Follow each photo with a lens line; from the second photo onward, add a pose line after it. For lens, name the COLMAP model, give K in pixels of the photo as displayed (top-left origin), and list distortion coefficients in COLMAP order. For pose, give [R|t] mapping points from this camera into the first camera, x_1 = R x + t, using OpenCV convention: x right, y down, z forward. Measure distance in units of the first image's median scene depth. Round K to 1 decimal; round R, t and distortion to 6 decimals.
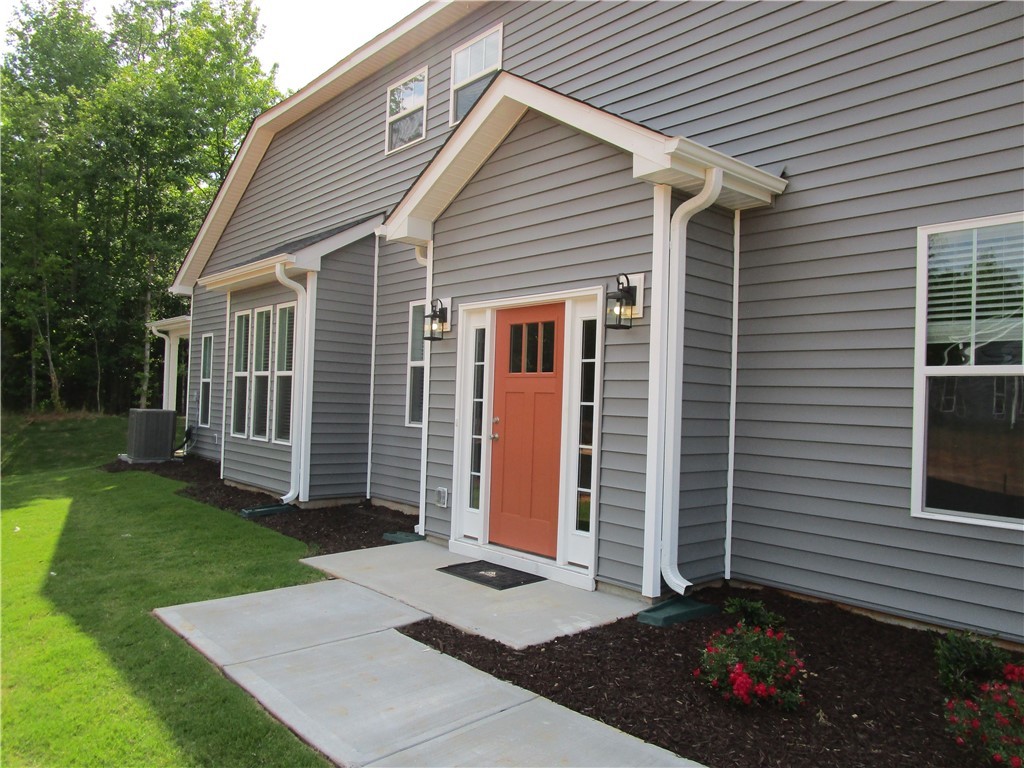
lens RADIAL K [[745.6, 0, 513.5], [0, 745.6, 384.5], [0, 0, 1]] dist [-0.002118, -0.004416]
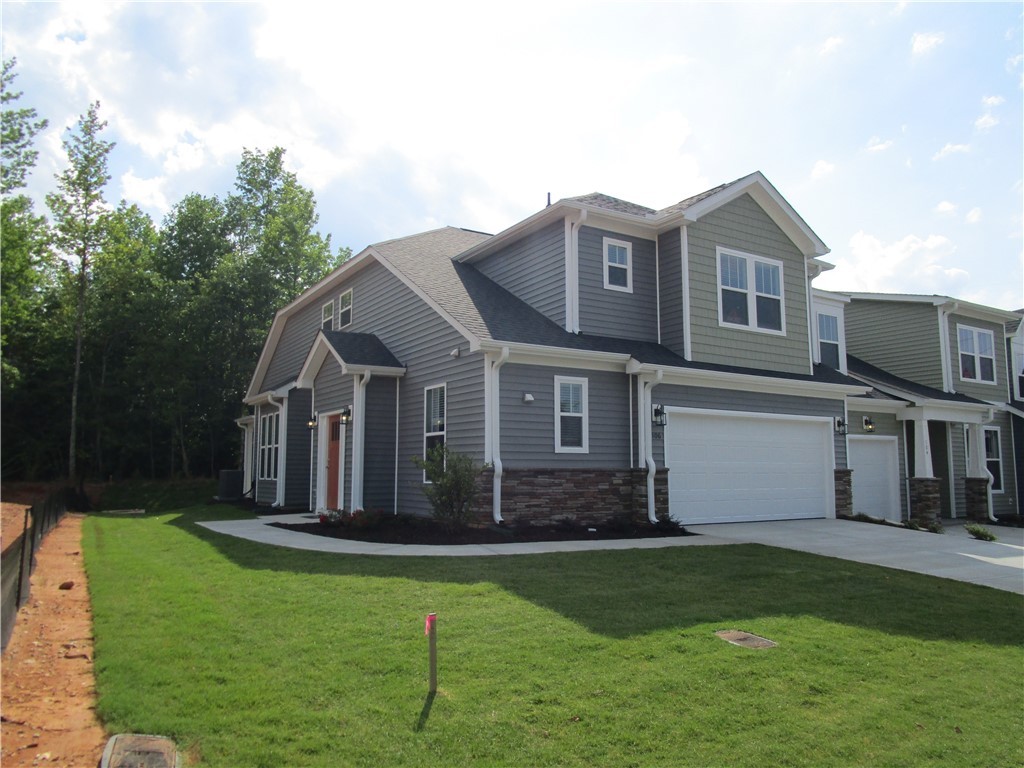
lens RADIAL K [[745.6, 0, 511.0], [0, 745.6, 385.2], [0, 0, 1]] dist [-0.002118, -0.004416]
pose [[0.986410, -0.051776, -0.155932, 0.313953], [0.036917, 0.994626, -0.096723, 0.019918], [0.160102, 0.089652, 0.983021, -0.446462]]
